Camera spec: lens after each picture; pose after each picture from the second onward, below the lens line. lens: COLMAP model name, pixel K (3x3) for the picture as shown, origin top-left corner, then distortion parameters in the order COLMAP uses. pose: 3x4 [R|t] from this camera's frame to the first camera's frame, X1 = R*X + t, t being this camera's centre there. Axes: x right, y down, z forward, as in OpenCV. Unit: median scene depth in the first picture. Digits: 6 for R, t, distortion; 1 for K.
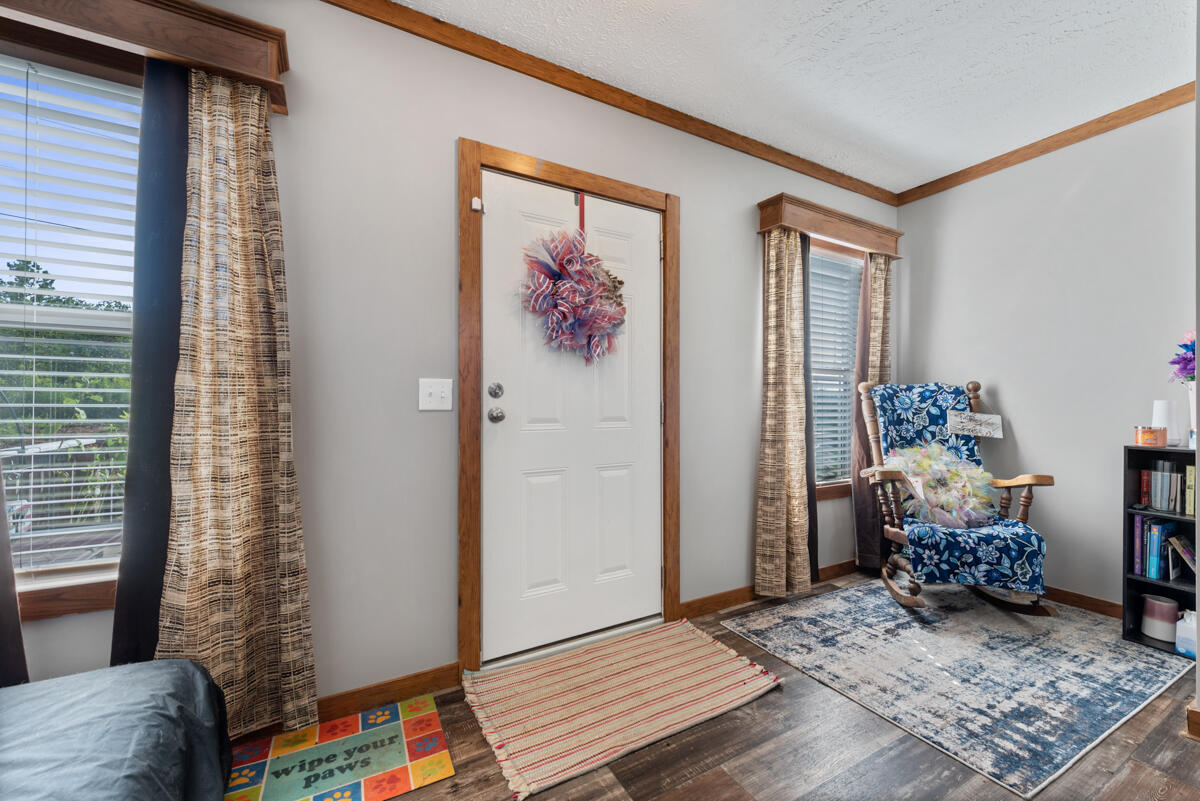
lens RADIAL K [[466.6, 0, 602.2], [0, 466.6, 404.2], [0, 0, 1]] dist [-0.003618, 0.000081]
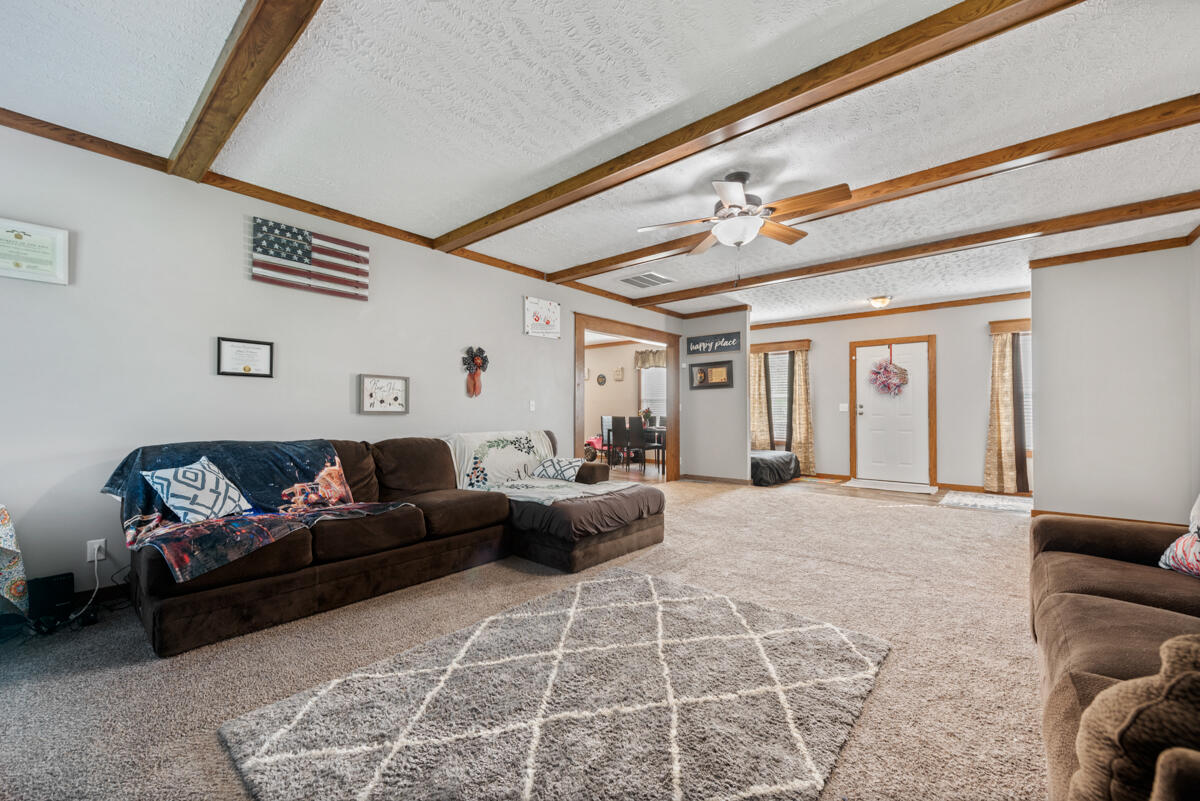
lens RADIAL K [[466.6, 0, 607.0], [0, 466.6, 402.9], [0, 0, 1]] dist [-0.003618, 0.000081]
pose [[0.365678, -0.017620, -0.930575, 2.511738], [0.000601, 0.999825, -0.018695, 0.011303], [0.930741, 0.006277, 0.365624, -2.262080]]
